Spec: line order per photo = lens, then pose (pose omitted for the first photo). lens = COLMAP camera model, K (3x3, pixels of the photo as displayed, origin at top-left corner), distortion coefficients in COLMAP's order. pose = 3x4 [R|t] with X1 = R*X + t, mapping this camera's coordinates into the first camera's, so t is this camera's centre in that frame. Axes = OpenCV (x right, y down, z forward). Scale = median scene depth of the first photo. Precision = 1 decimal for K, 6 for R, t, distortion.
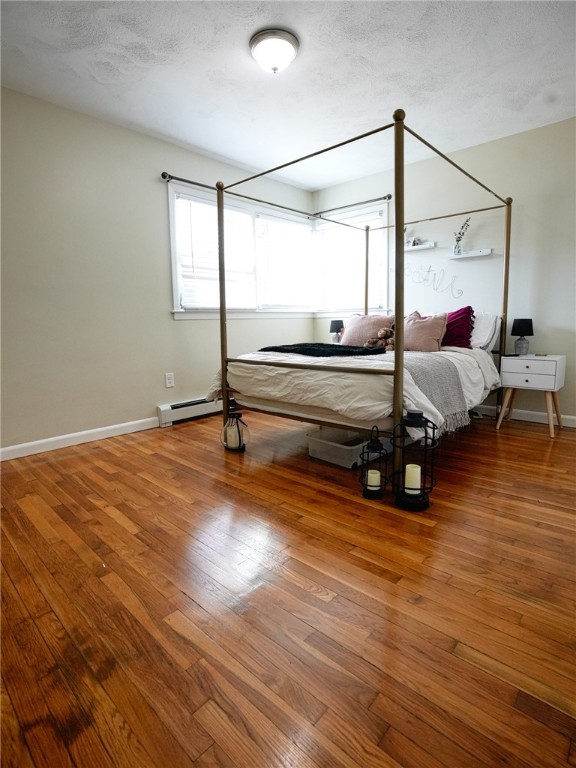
lens RADIAL K [[396.8, 0, 291.1], [0, 396.8, 381.7], [0, 0, 1]] dist [-0.044544, 0.008183]
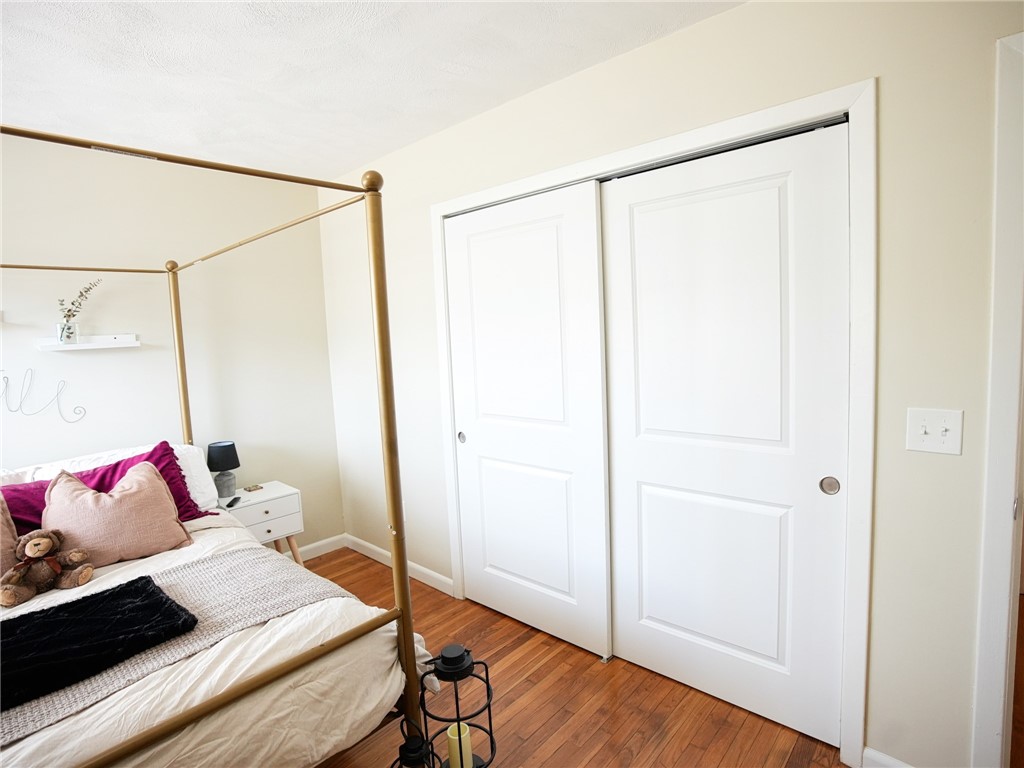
lens RADIAL K [[529.0, 0, 515.3], [0, 529.0, 384.9], [0, 0, 1]] dist [-0.044544, 0.008183]
pose [[-0.020950, -0.078680, 0.996680, -0.428337], [0.189949, 0.978428, 0.081232, -0.337446], [-0.981570, 0.191020, -0.005553, 0.692746]]
